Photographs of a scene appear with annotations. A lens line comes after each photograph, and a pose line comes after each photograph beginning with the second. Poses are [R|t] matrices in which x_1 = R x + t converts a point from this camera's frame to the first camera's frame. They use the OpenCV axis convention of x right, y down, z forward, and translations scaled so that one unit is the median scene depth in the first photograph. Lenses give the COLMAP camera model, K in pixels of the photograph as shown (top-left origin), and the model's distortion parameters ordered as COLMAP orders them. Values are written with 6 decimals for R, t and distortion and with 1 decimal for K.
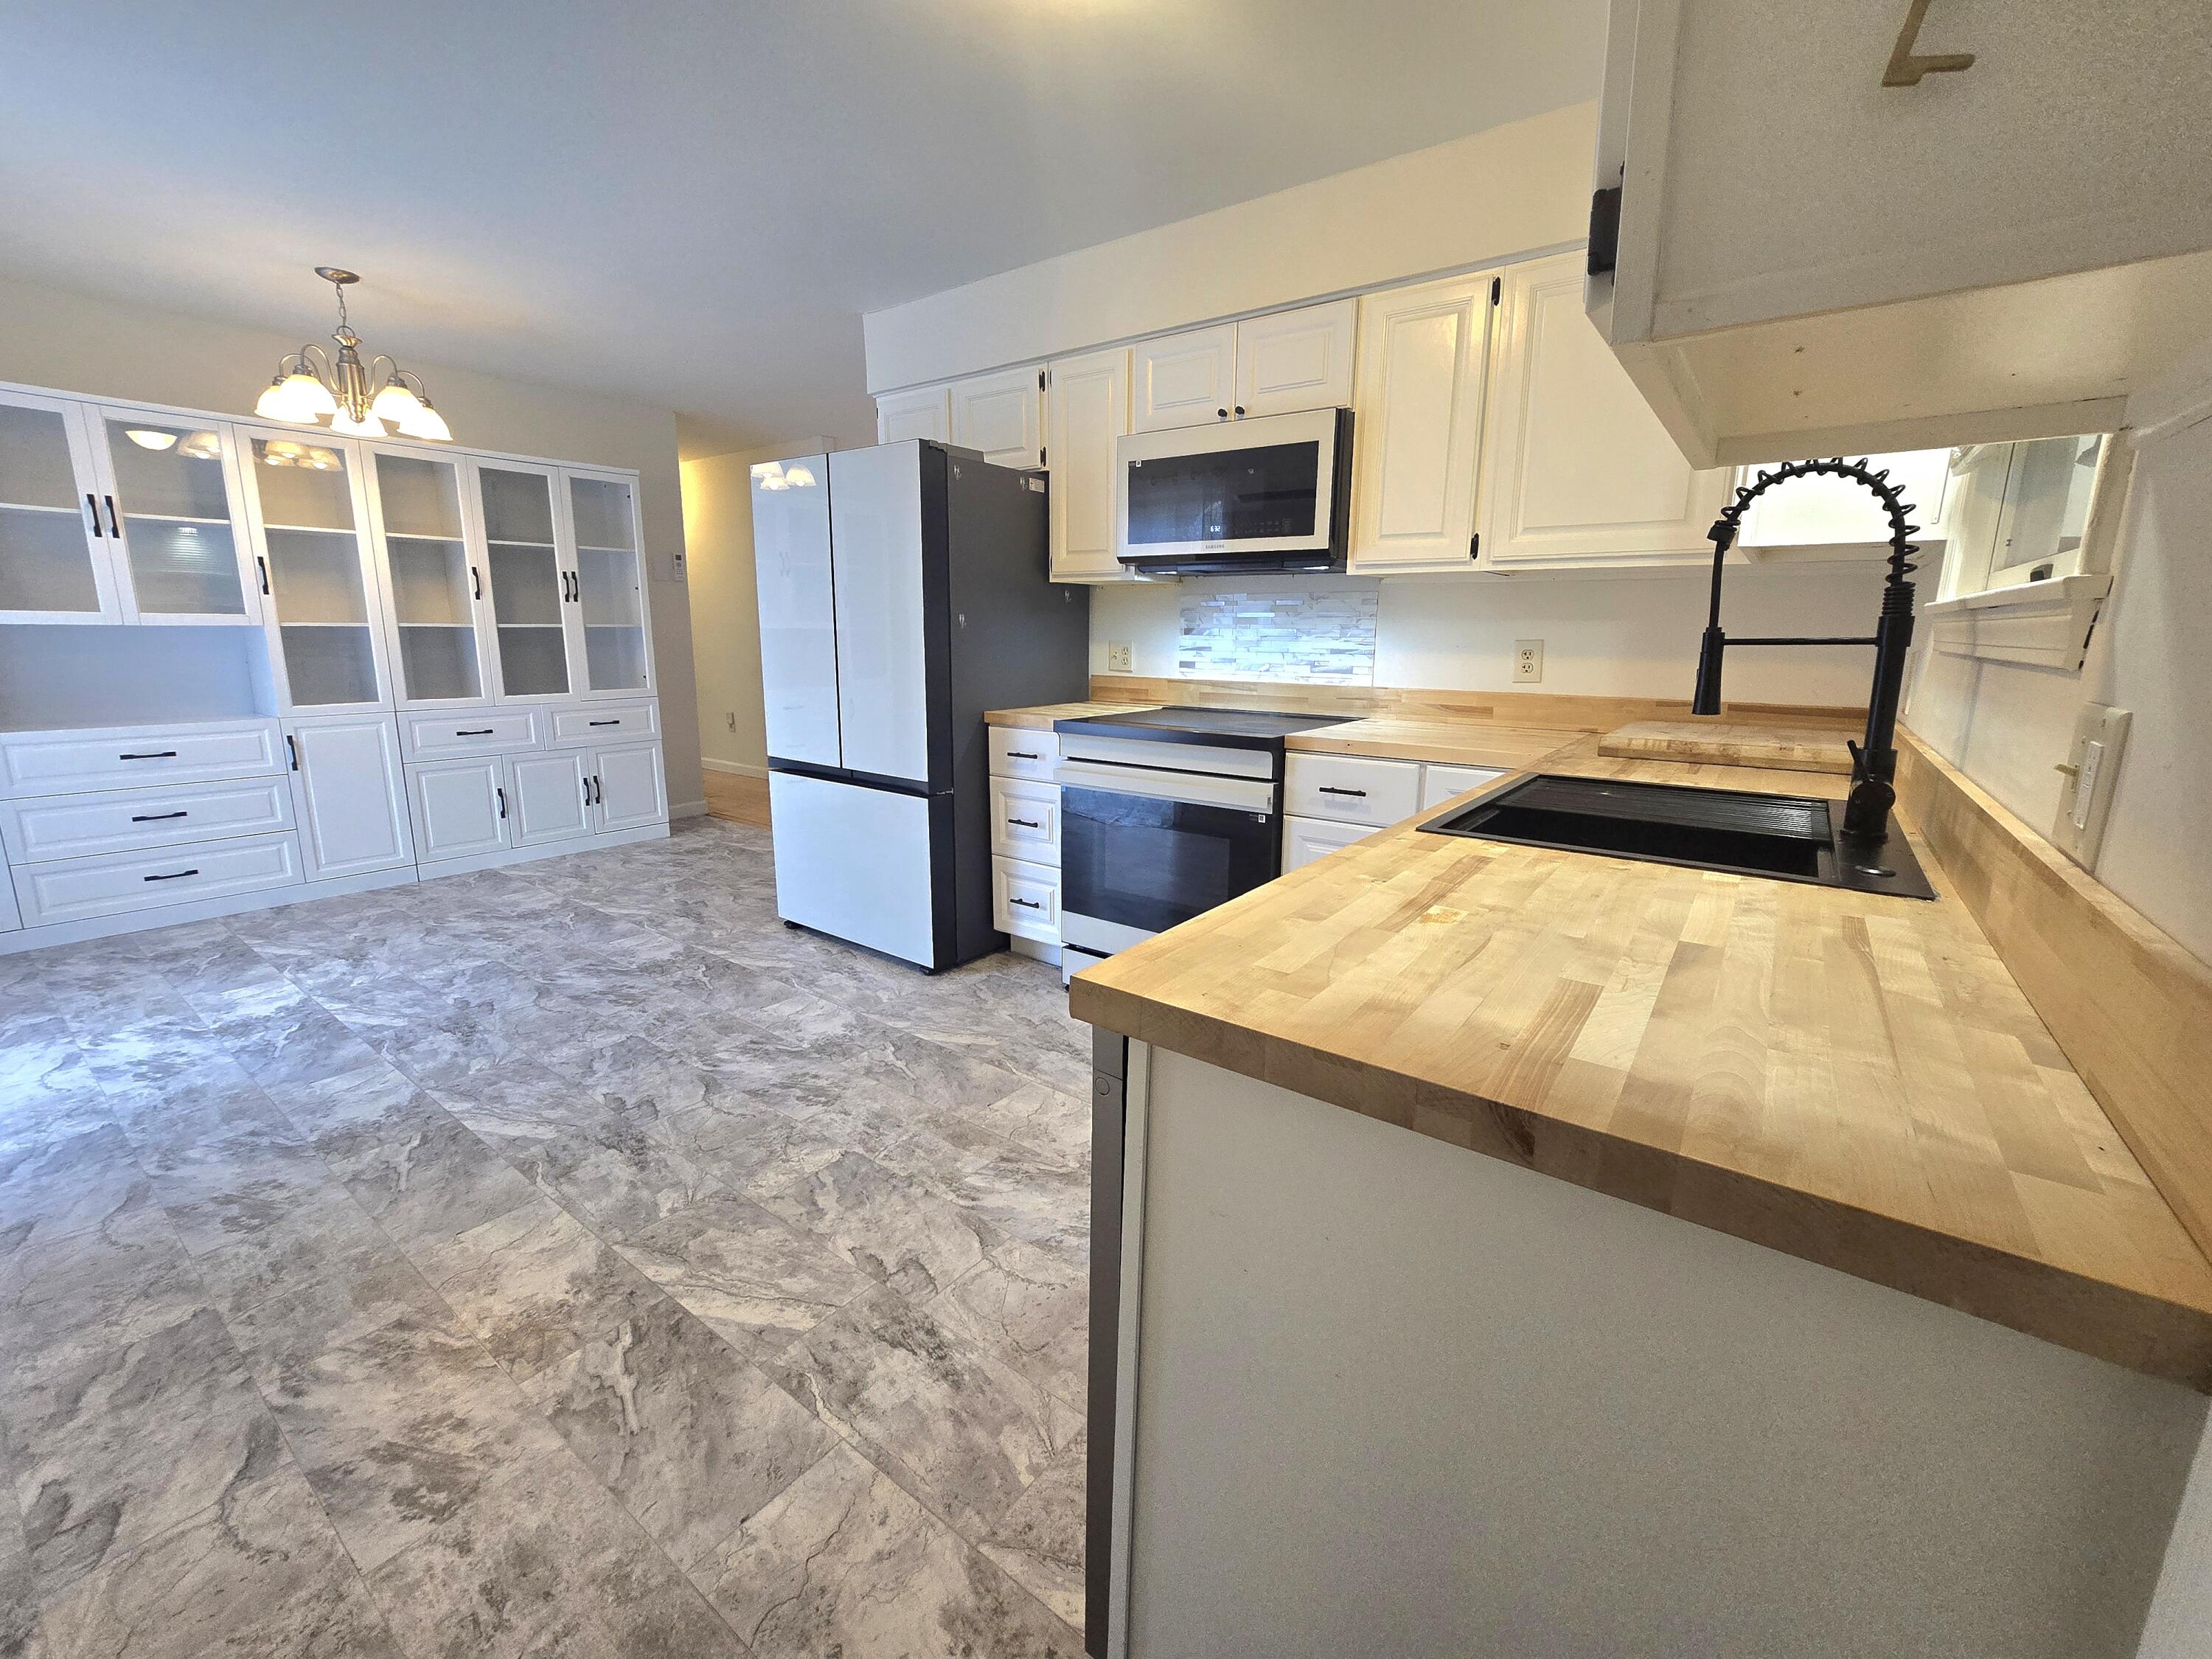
lens RADIAL K [[907.0, 0, 1125.2], [0, 907.0, 816.9], [0, 0, 1]] dist [-0.004358, 0.000054]
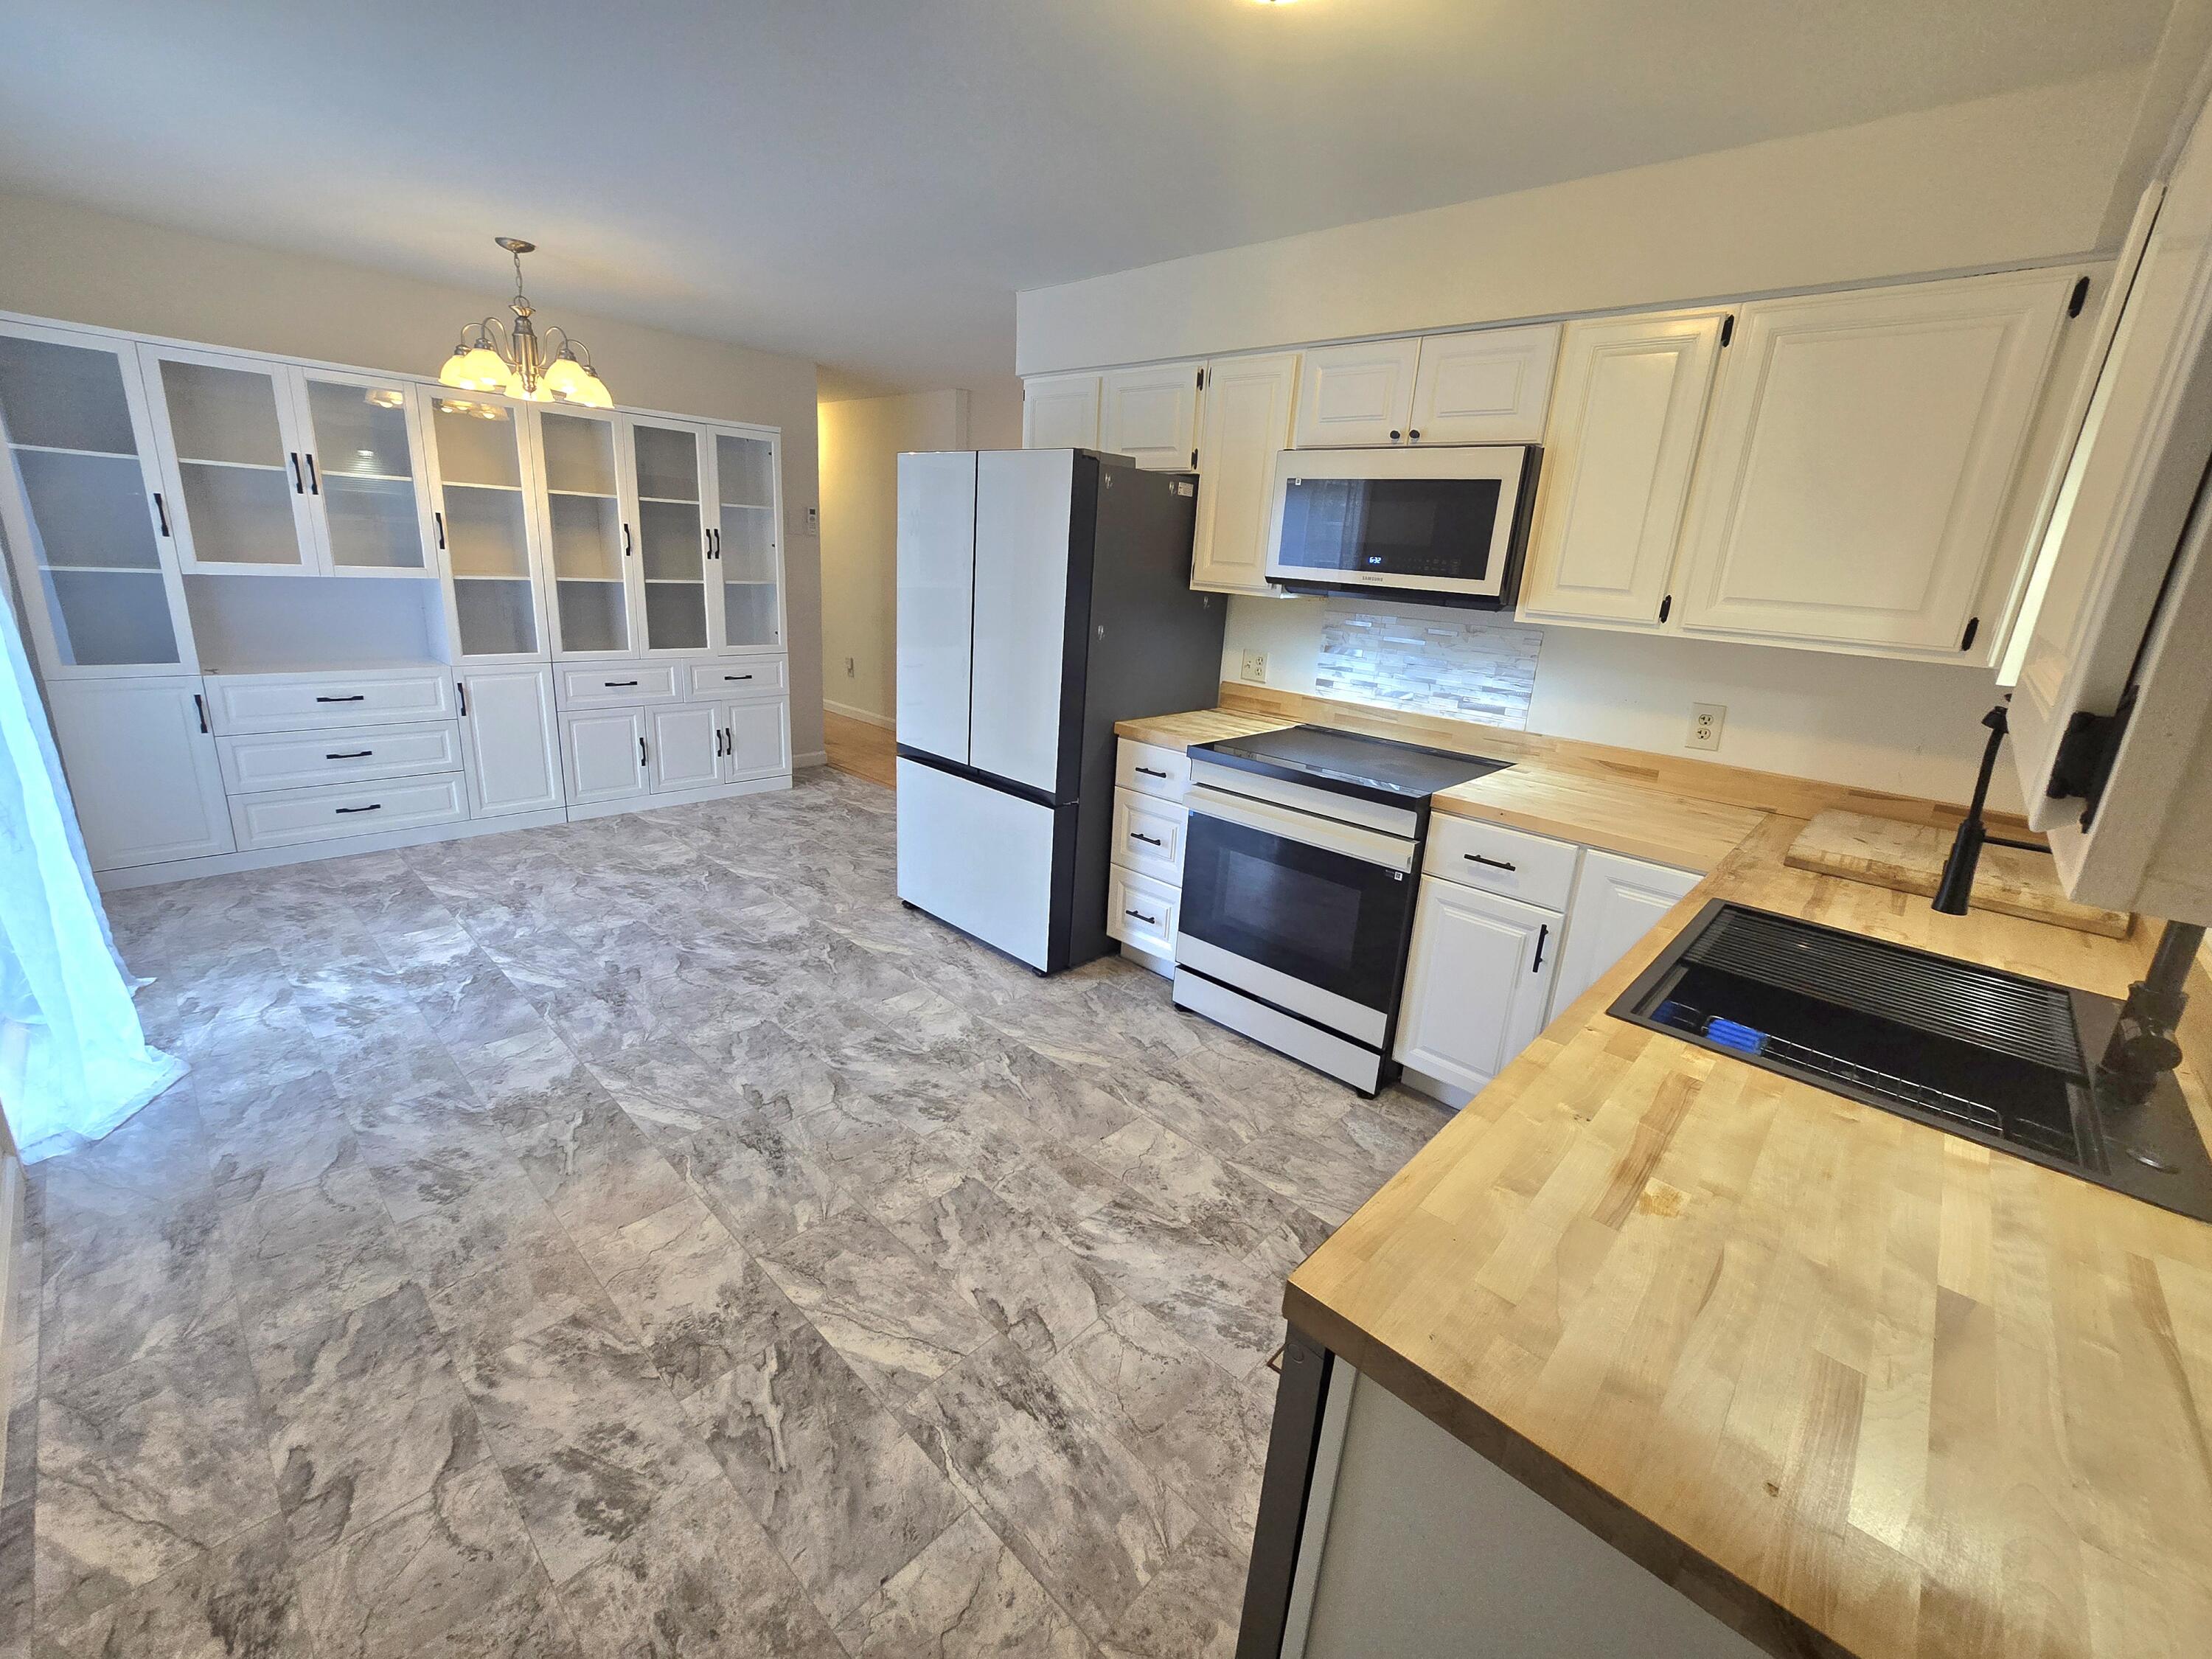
lens RADIAL K [[907.0, 0, 1123.3], [0, 907.0, 818.4], [0, 0, 1]] dist [-0.004358, 0.000054]
pose [[0.992195, 0.083069, -0.092994, -0.055120], [-0.075644, 0.993863, 0.080712, -0.113123], [0.099128, -0.073048, 0.992390, 0.012664]]
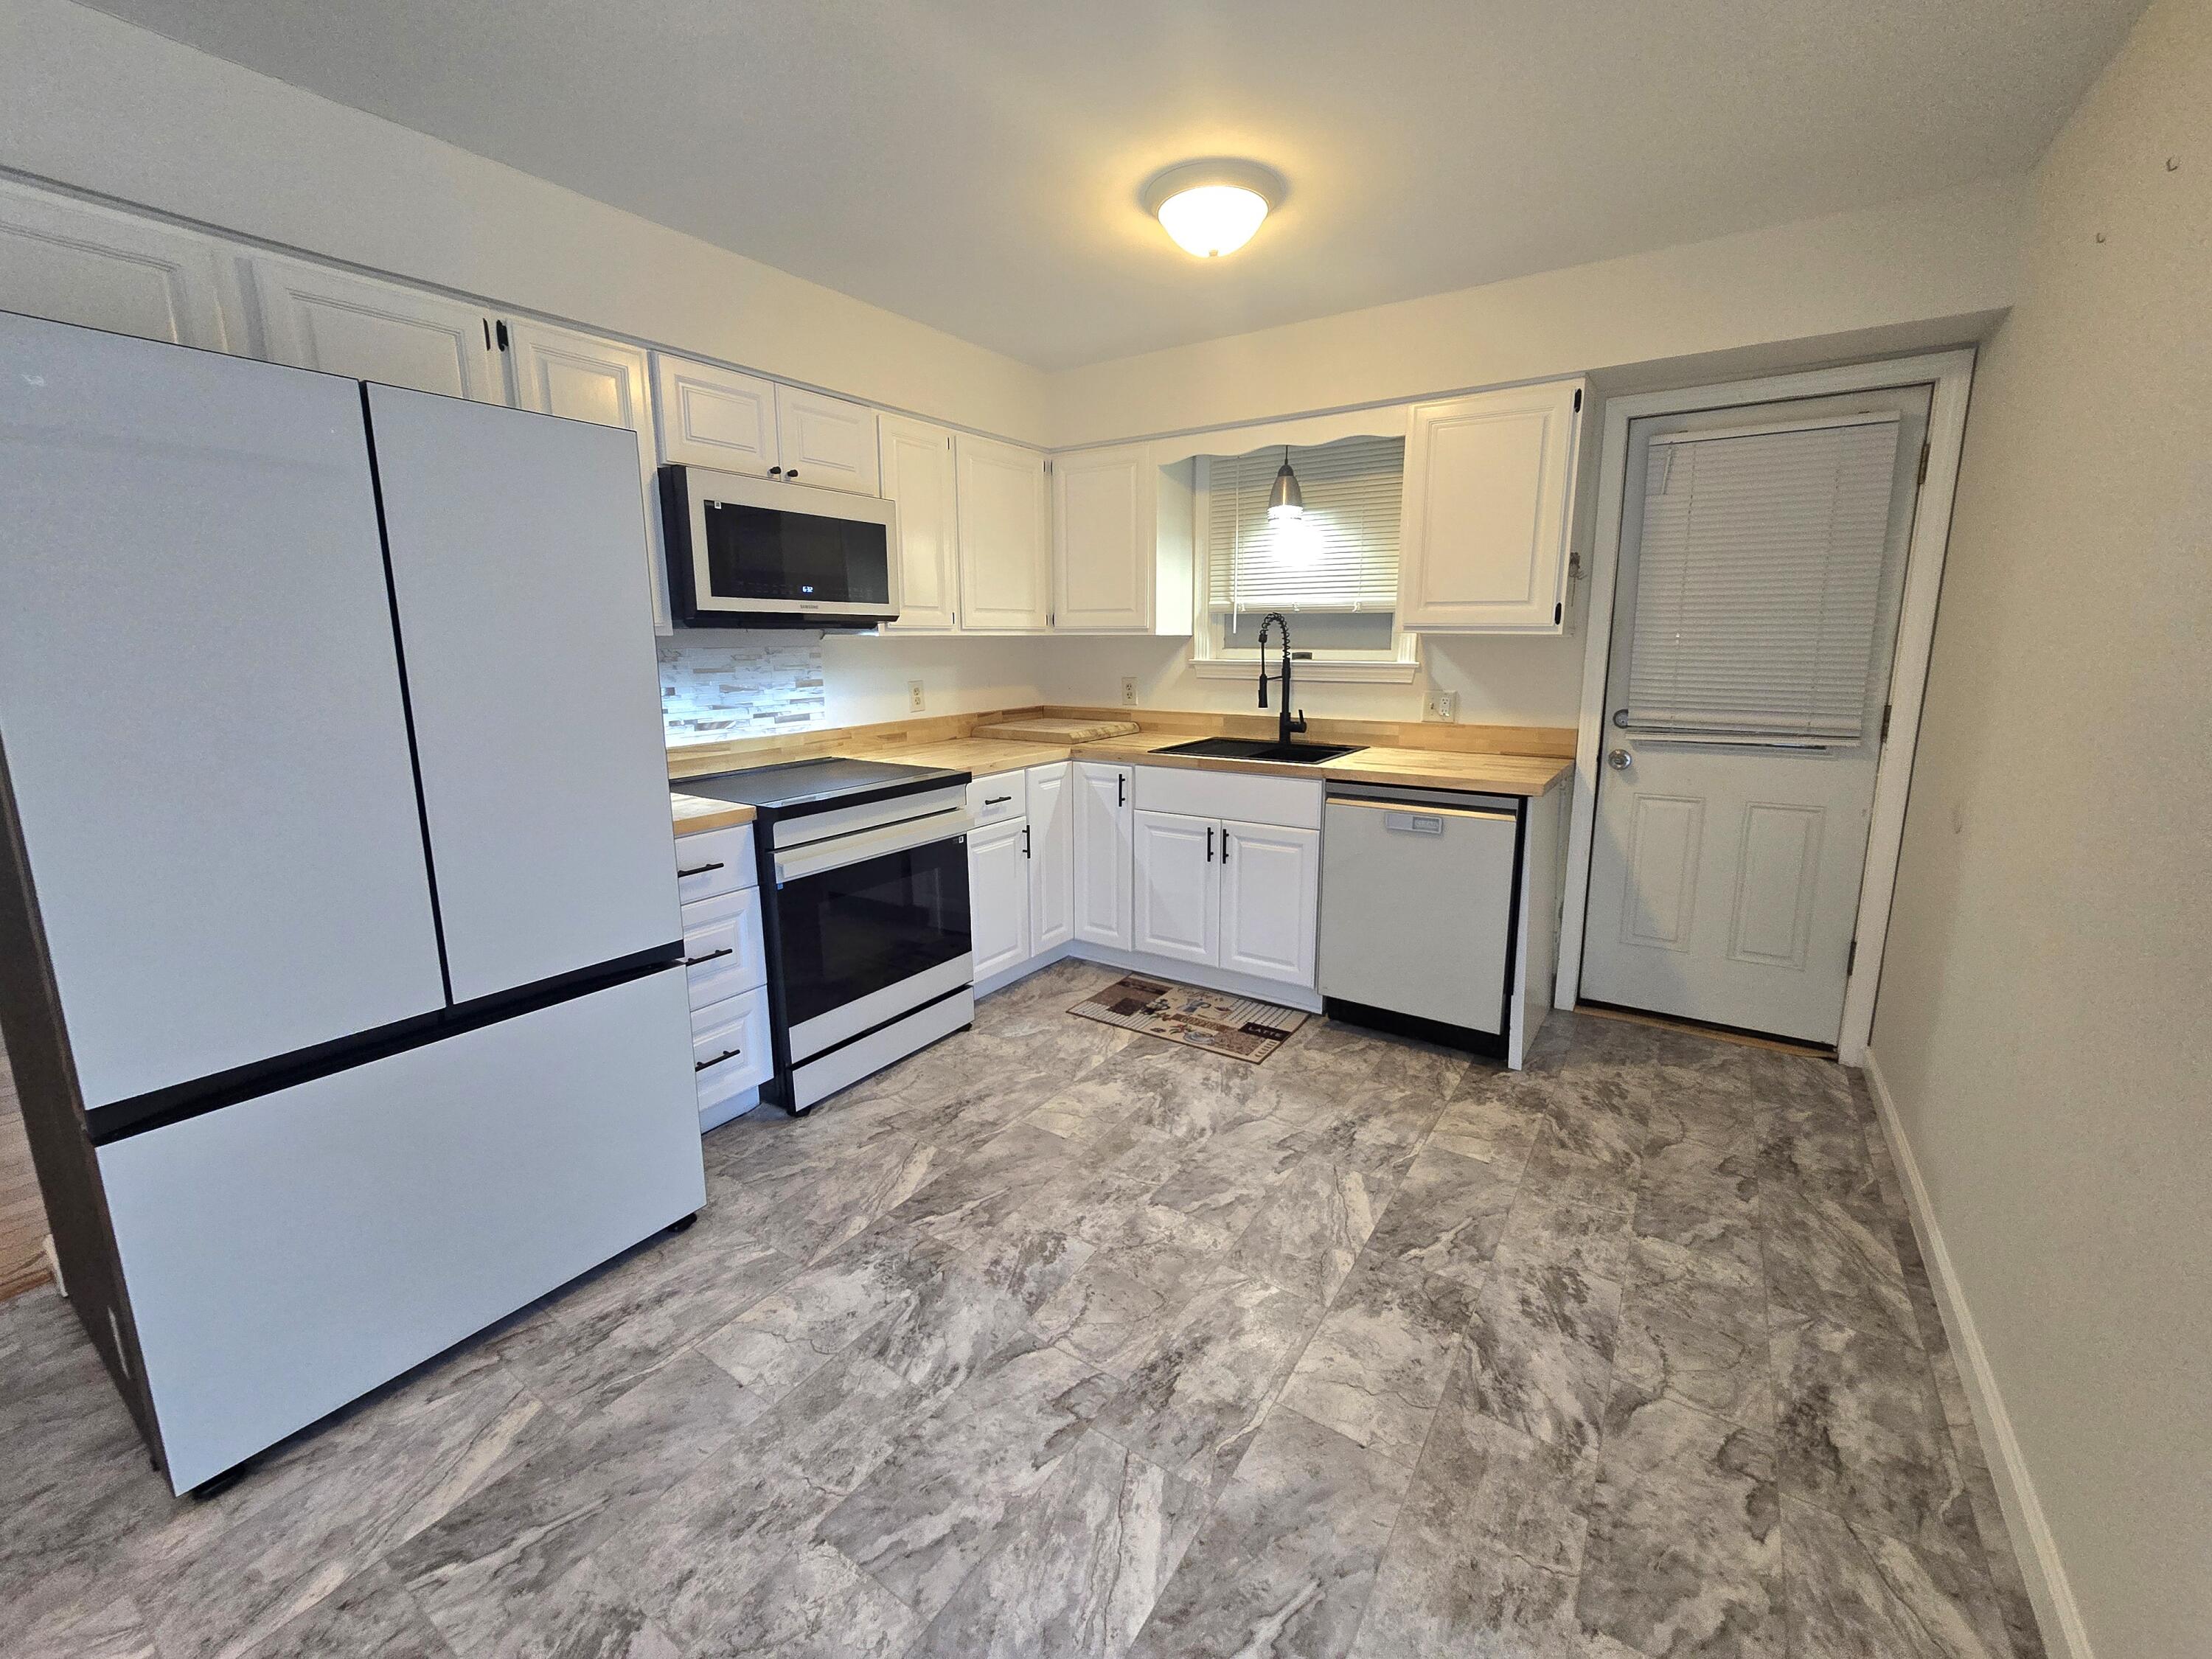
lens RADIAL K [[907.0, 0, 1117.2], [0, 907.0, 811.6], [0, 0, 1]] dist [-0.004358, 0.000054]
pose [[-0.048509, -0.195323, 0.979539, -1.013845], [0.210621, 0.956641, 0.201187, -0.227093], [-0.976364, 0.216070, -0.005266, 0.776660]]
